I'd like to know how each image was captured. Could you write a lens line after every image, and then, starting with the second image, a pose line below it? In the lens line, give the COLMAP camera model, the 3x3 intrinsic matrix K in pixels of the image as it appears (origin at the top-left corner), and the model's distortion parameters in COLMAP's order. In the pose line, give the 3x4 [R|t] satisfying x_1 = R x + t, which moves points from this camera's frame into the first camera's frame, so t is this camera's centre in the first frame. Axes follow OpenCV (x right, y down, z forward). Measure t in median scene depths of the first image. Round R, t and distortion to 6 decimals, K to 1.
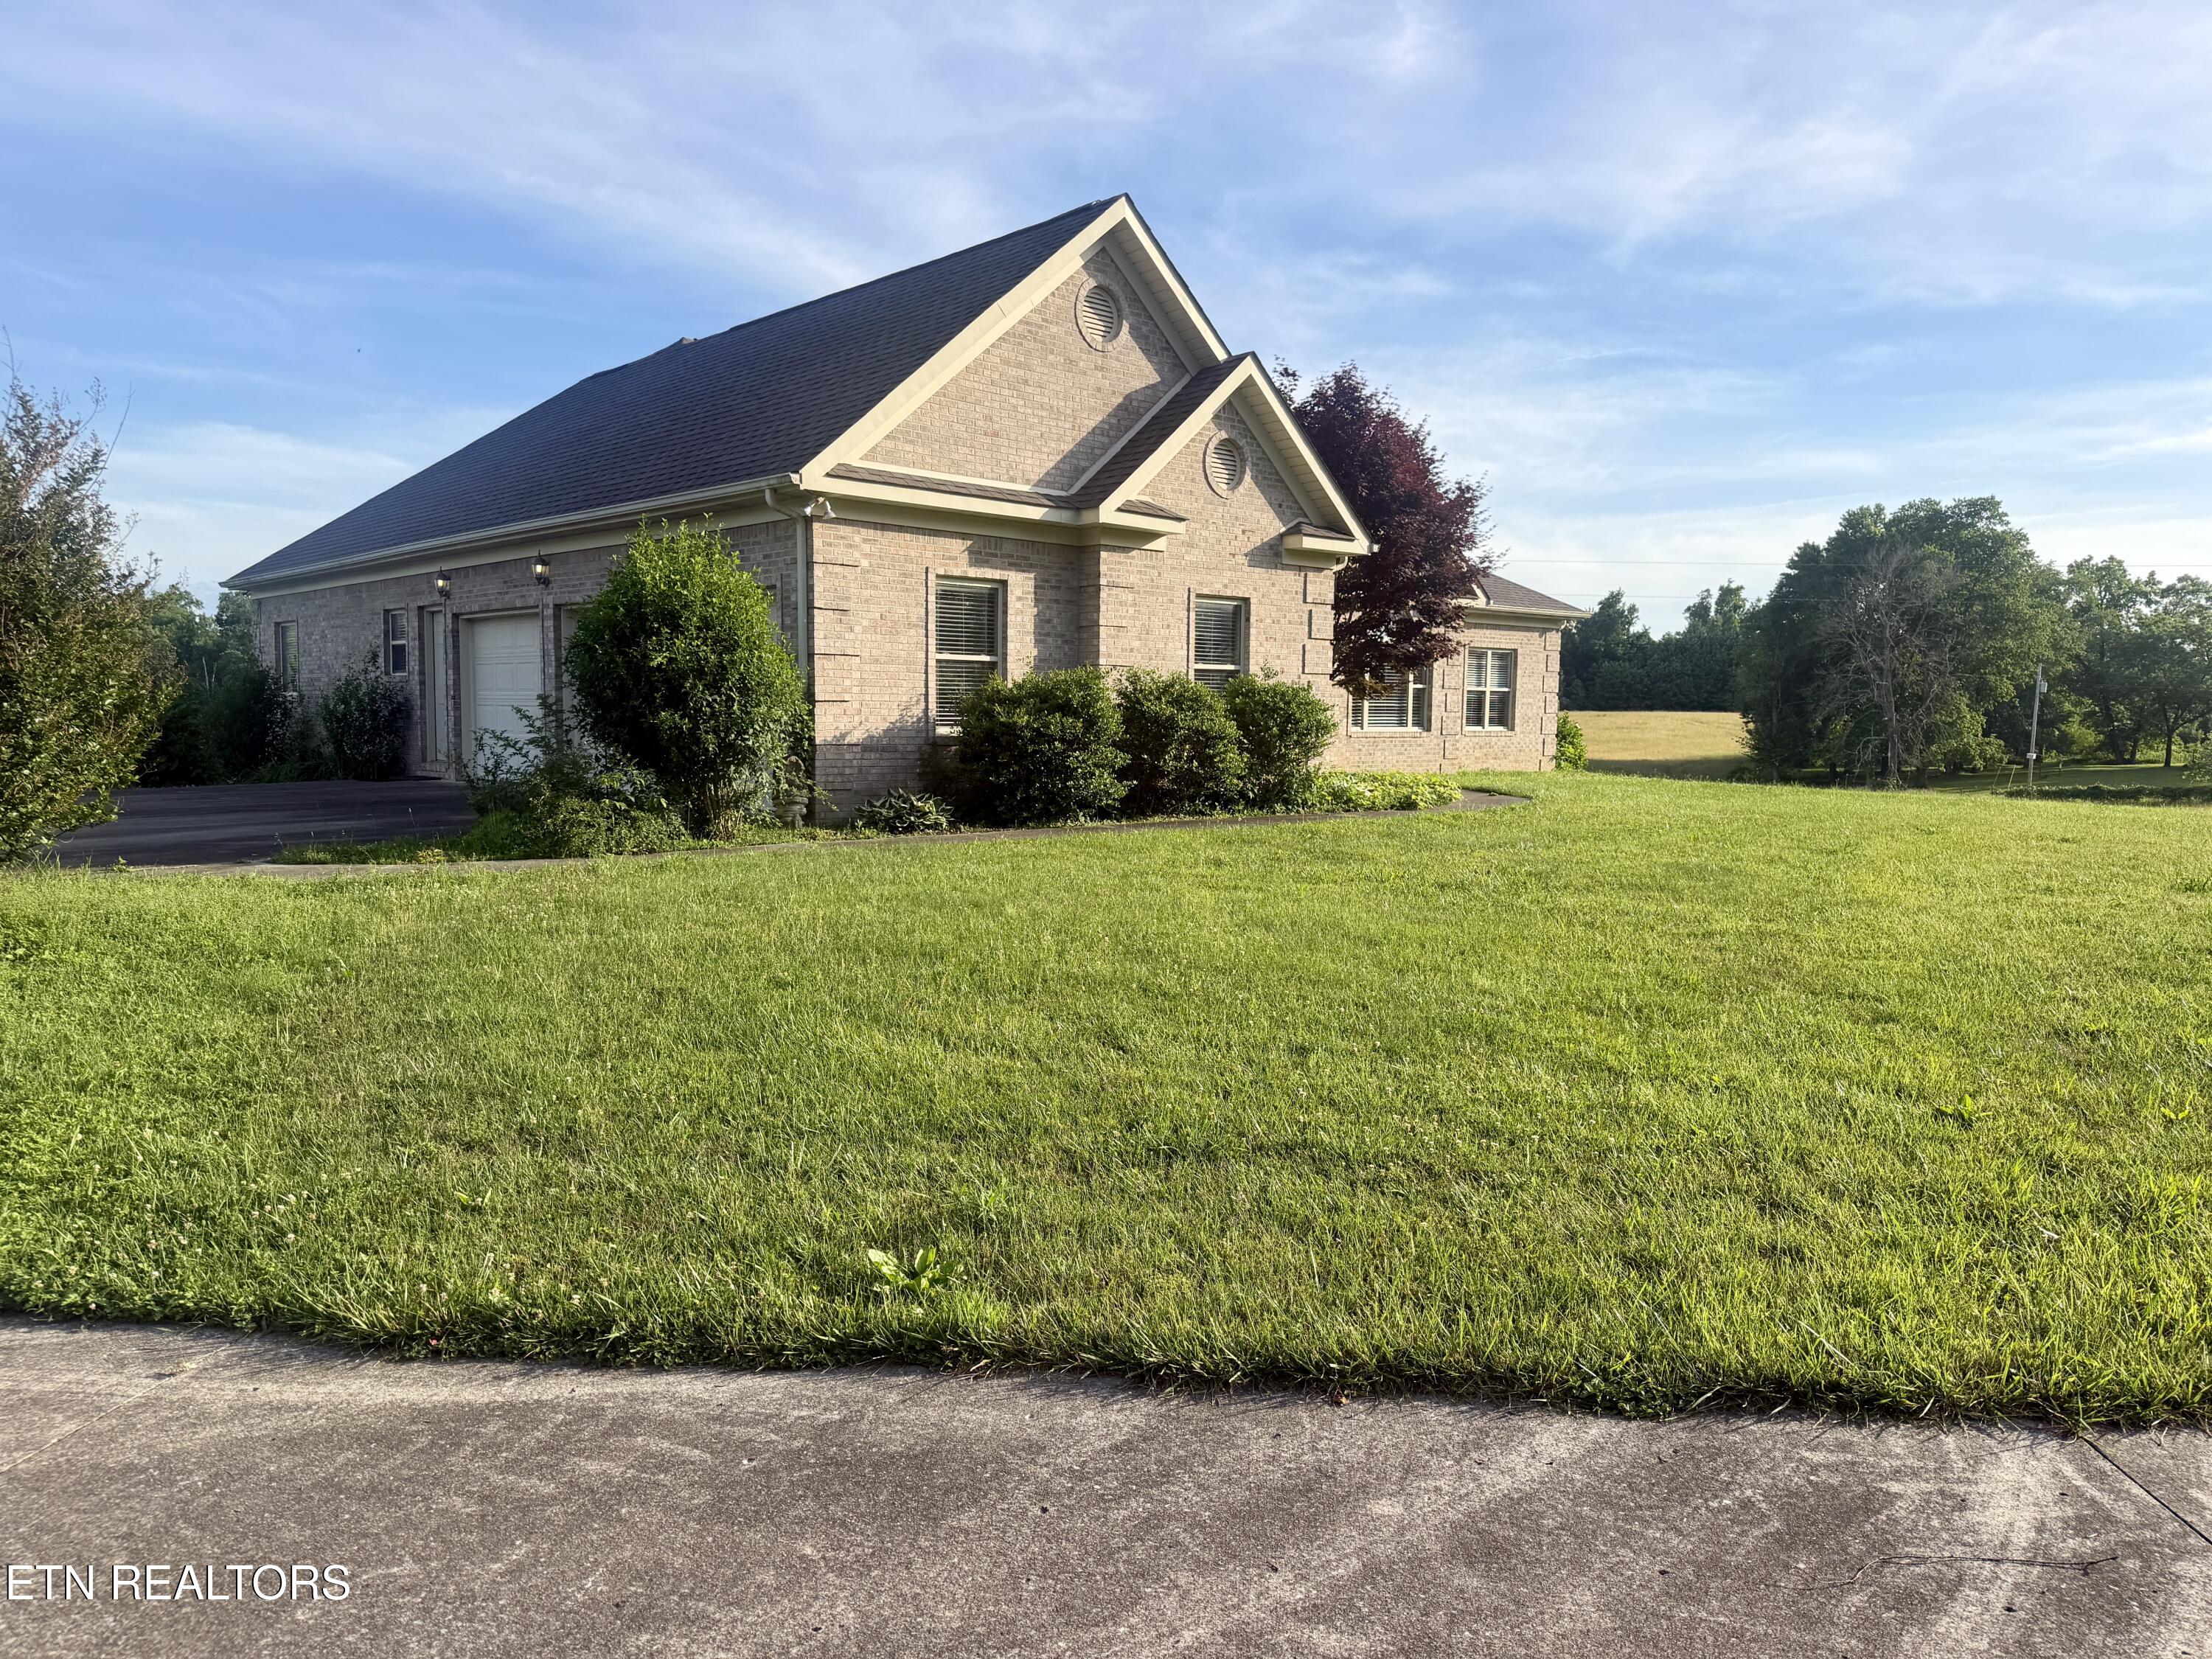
lens RADIAL K [[1563.0, 0, 1106.0], [0, 1563.0, 829.5], [0, 0, 1]] dist [0.142260, -0.204811]
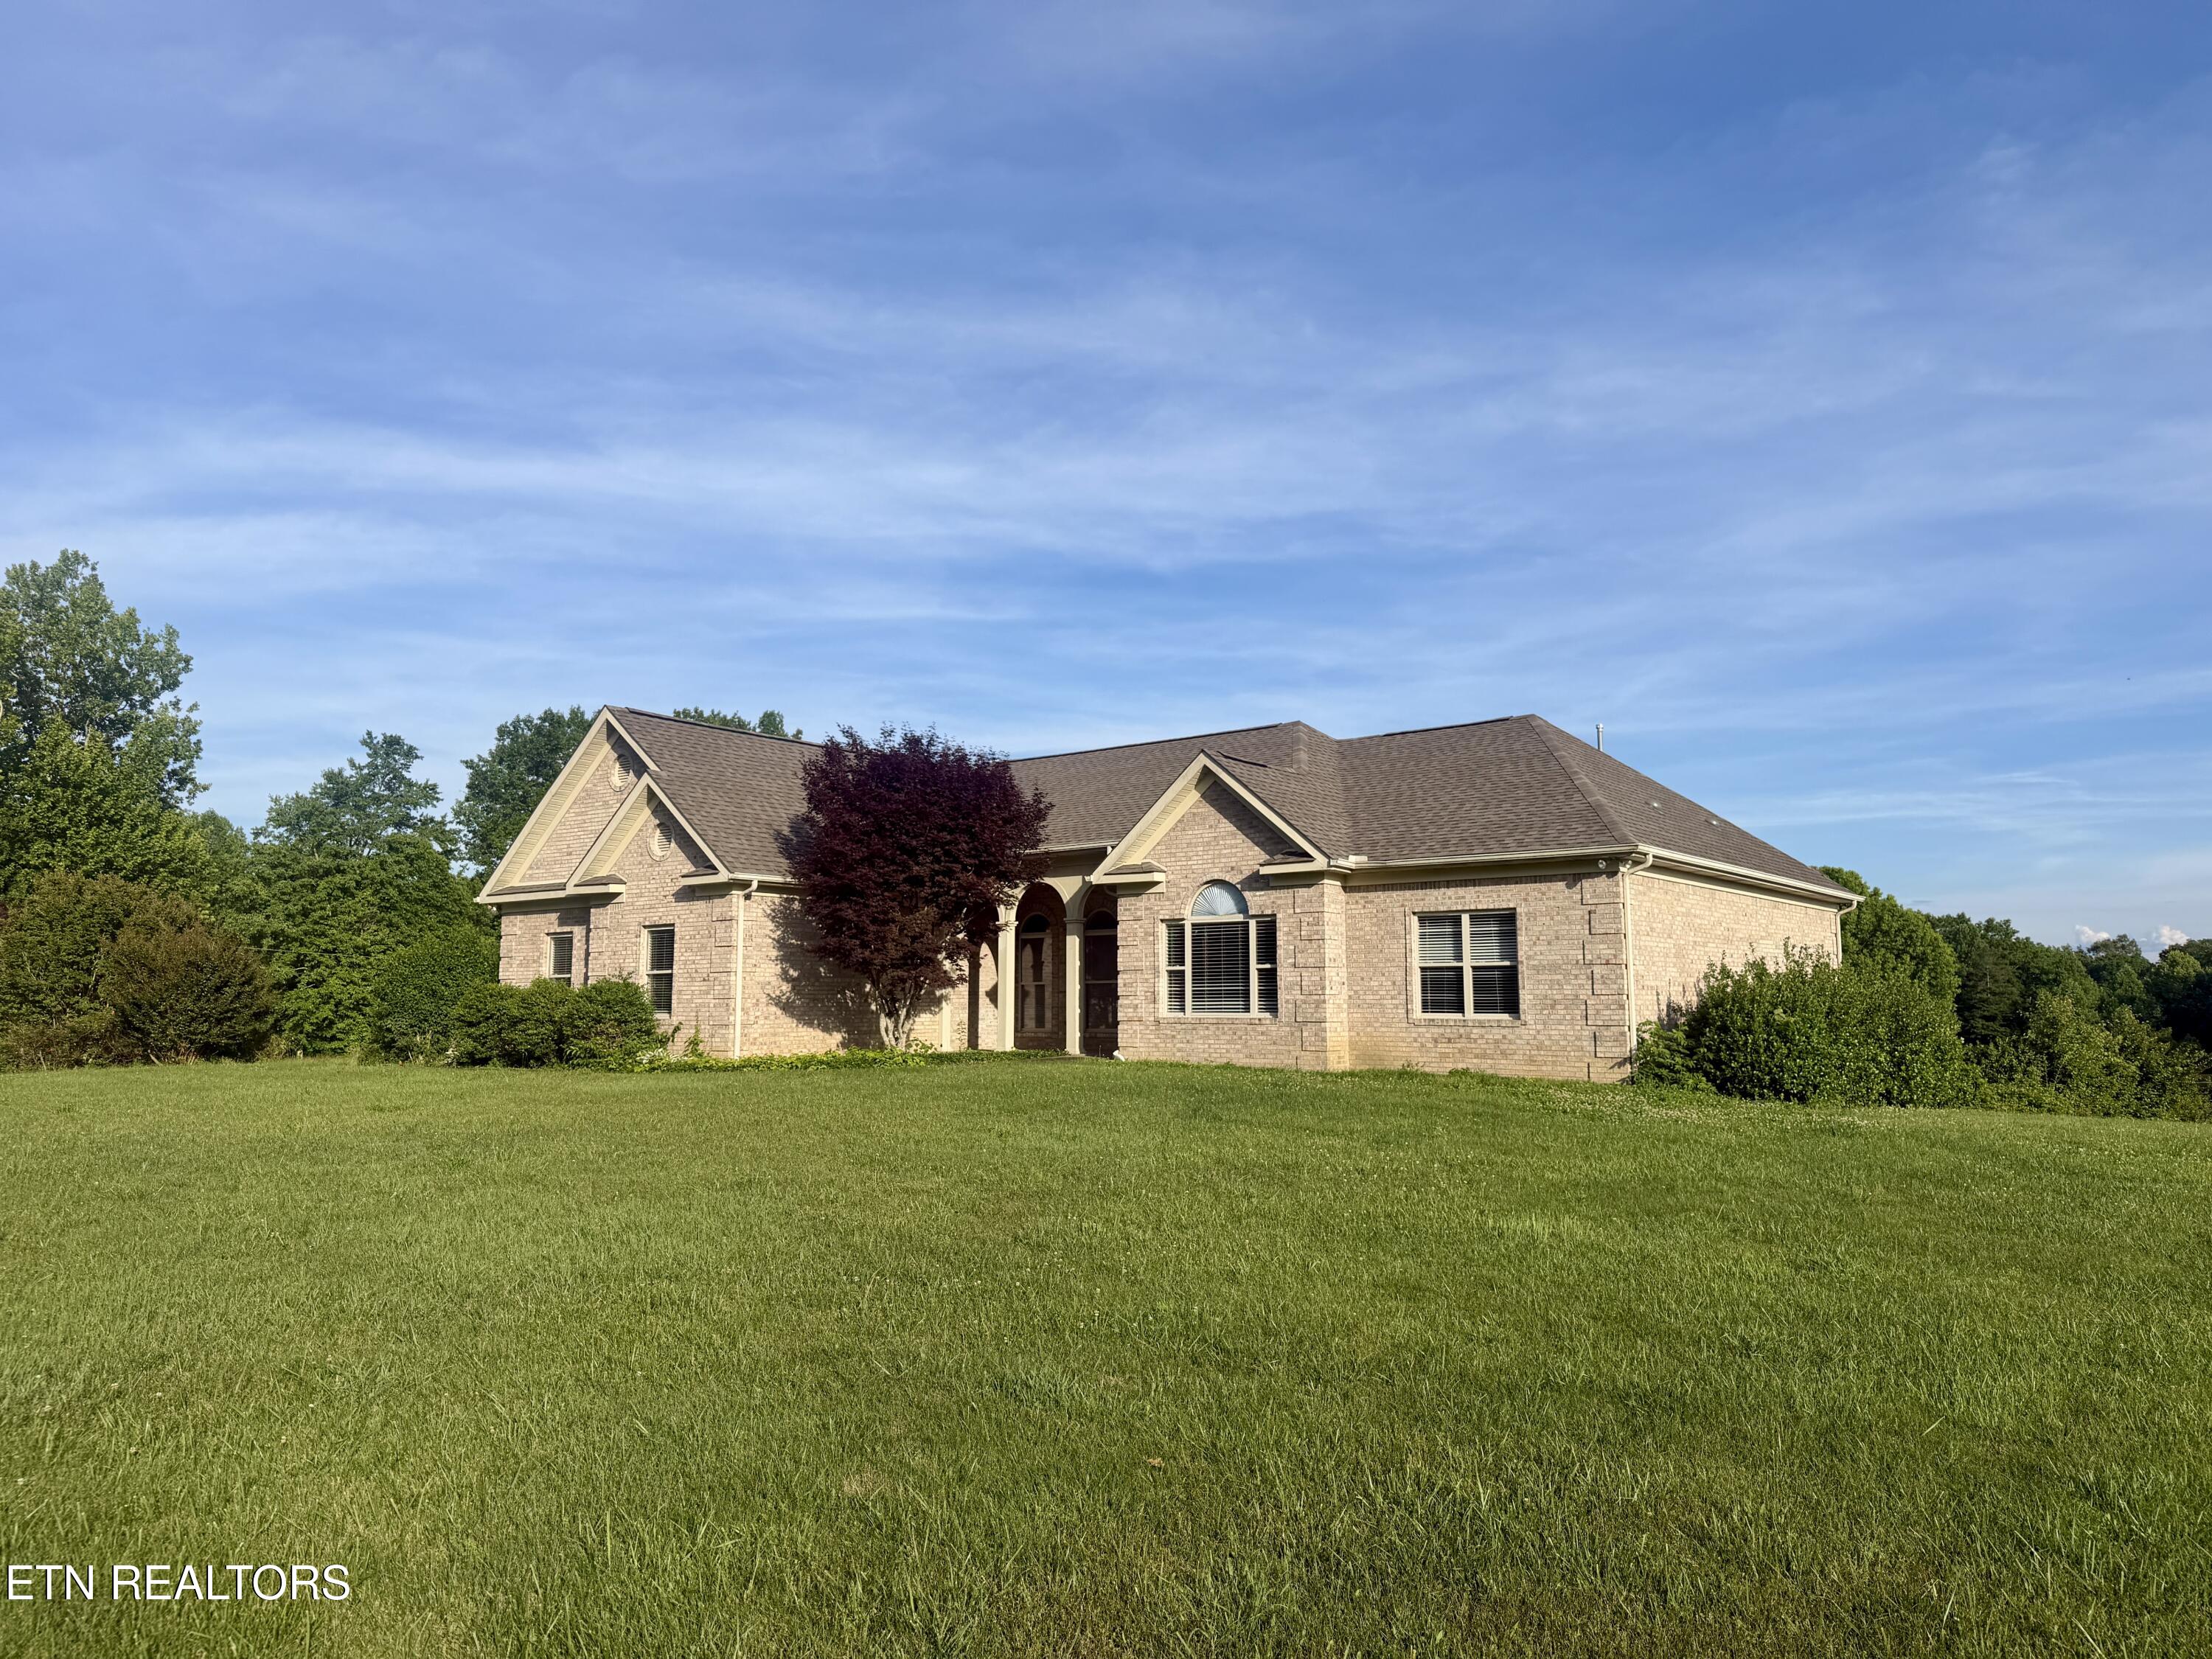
lens RADIAL K [[1462.8, 0, 1106.0], [0, 1462.8, 829.5], [0, 0, 1]] dist [0.125563, -0.163181]
pose [[0.178455, -0.127378, -0.975668, 1.590950], [-0.066075, 0.987795, -0.141047, -0.071370], [0.981727, 0.089637, 0.167860, 1.221105]]
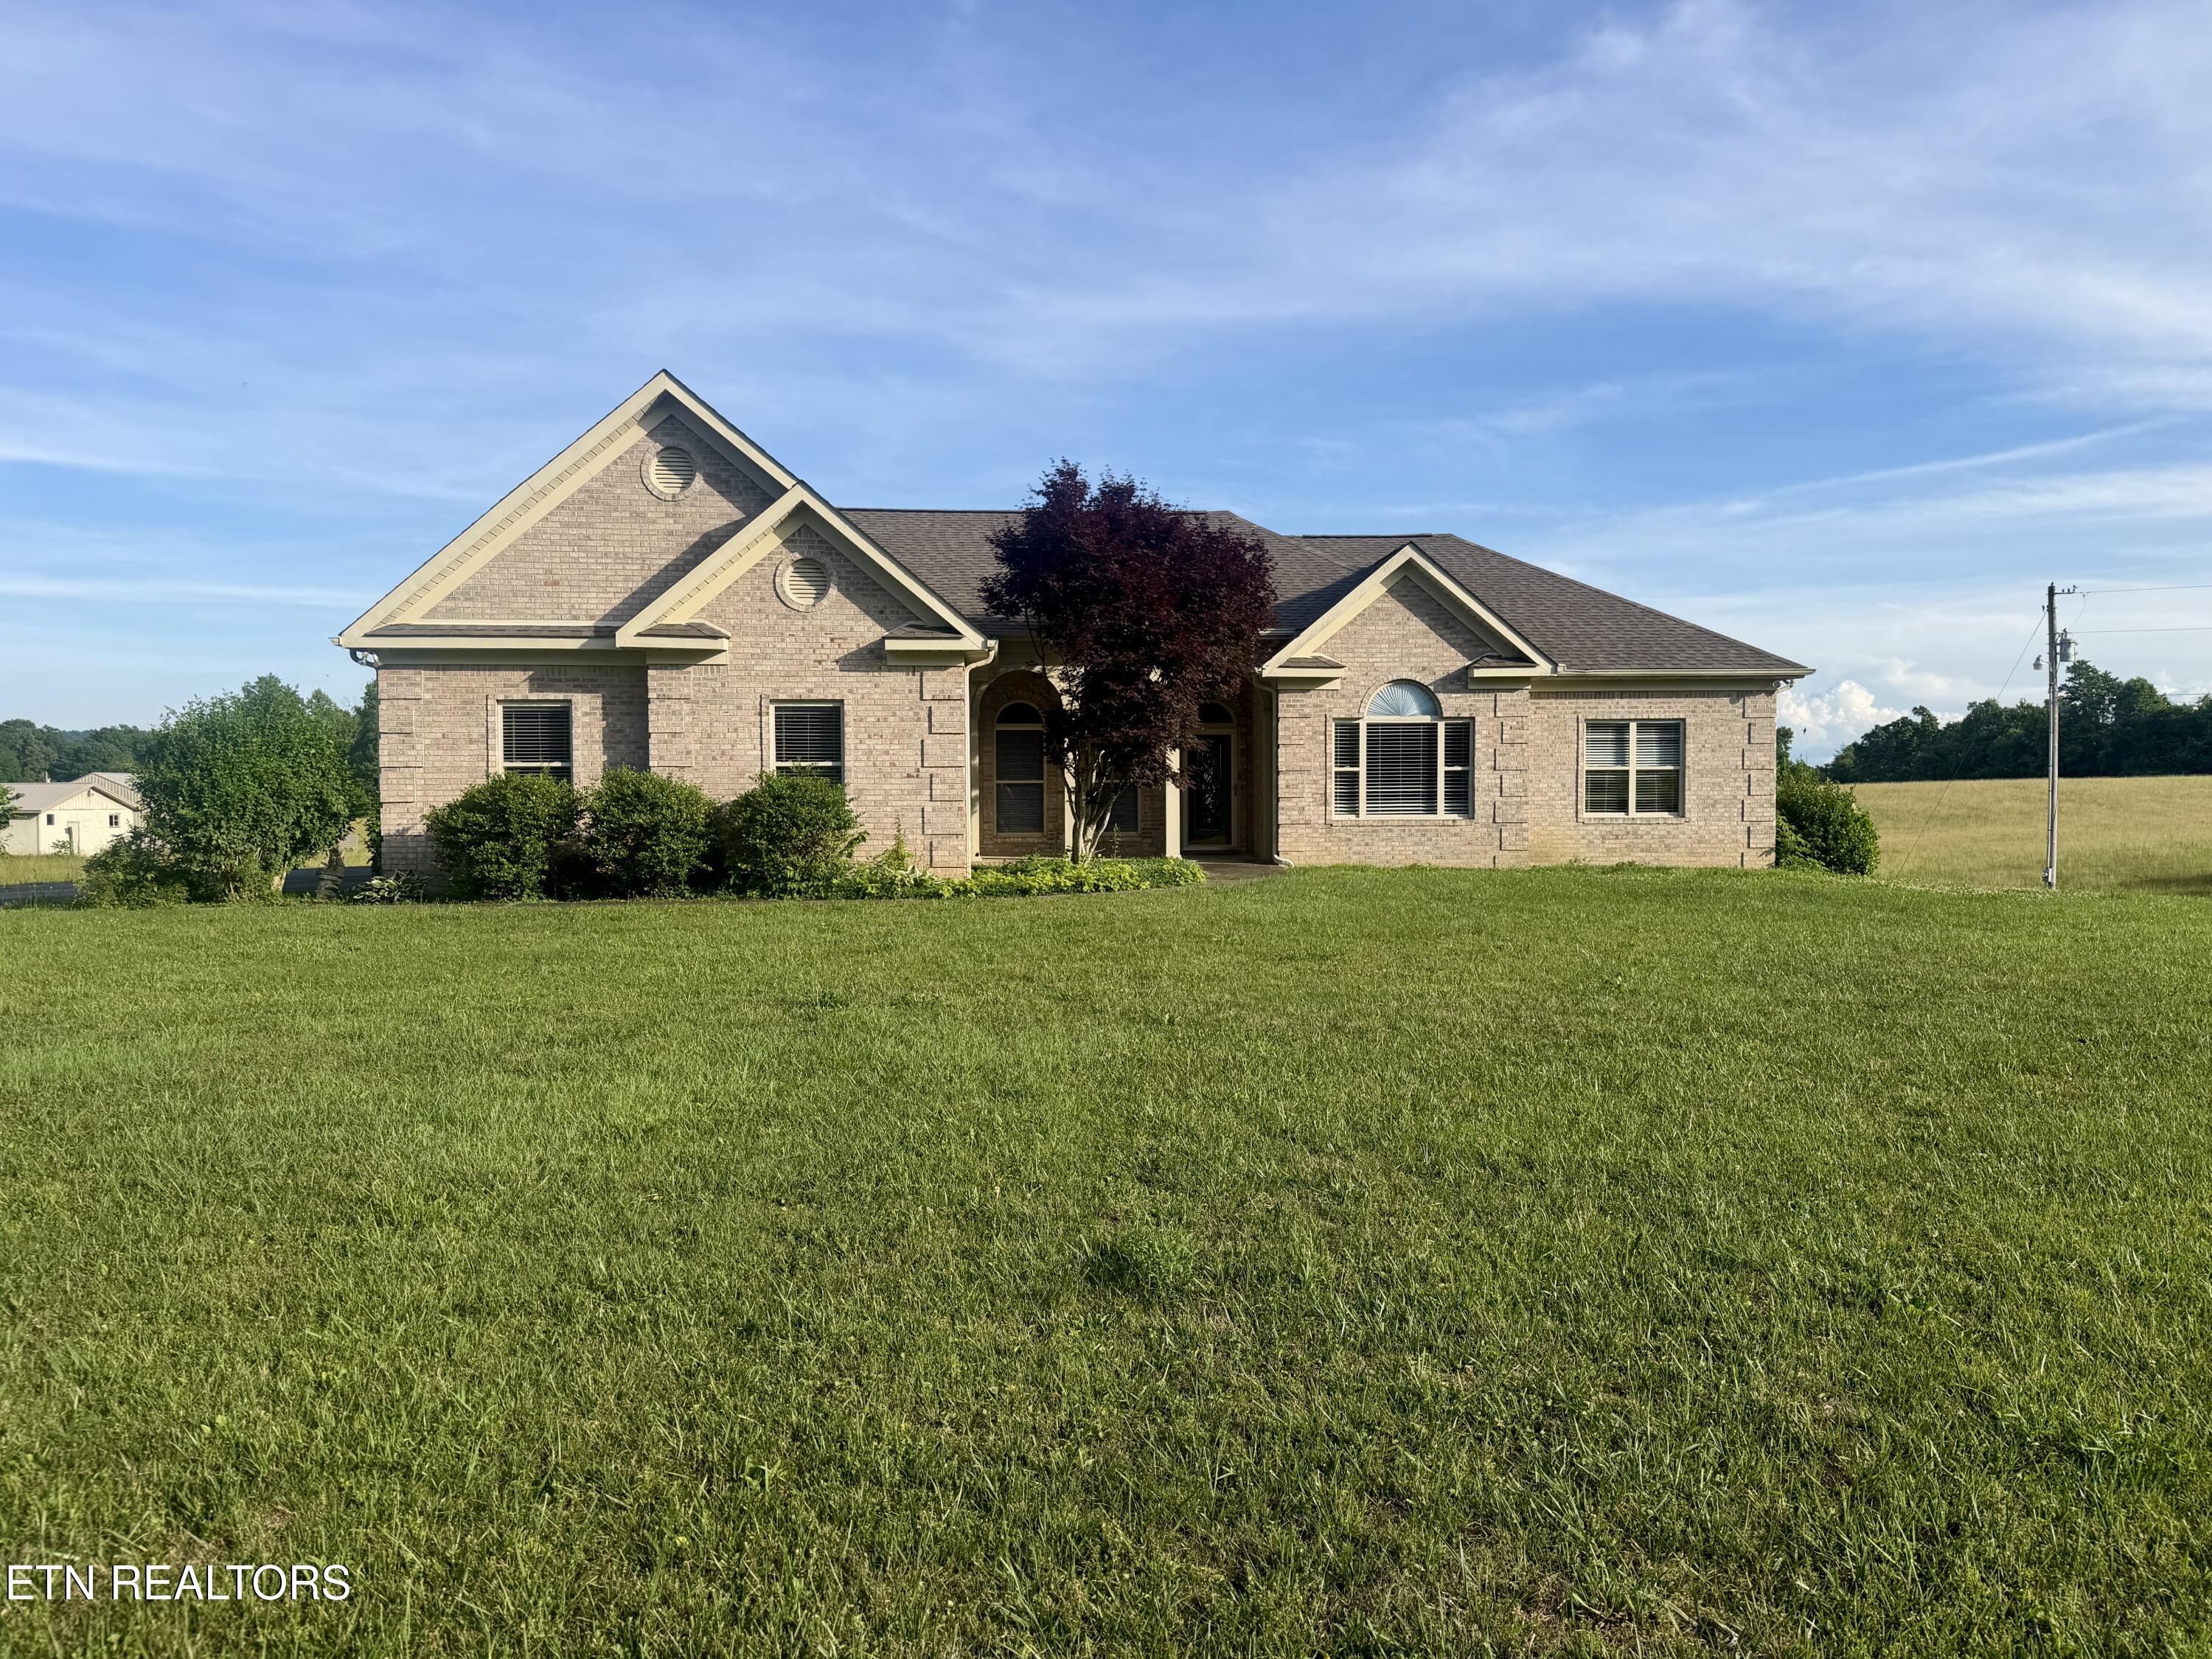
lens RADIAL K [[1563.0, 0, 1106.0], [0, 1563.0, 829.5], [0, 0, 1]] dist [0.142260, -0.204811]
pose [[0.777476, -0.002159, -0.628909, 0.964510], [-0.032520, 0.998518, -0.043630, -0.017930], [0.628071, 0.054373, 0.776254, 0.295649]]
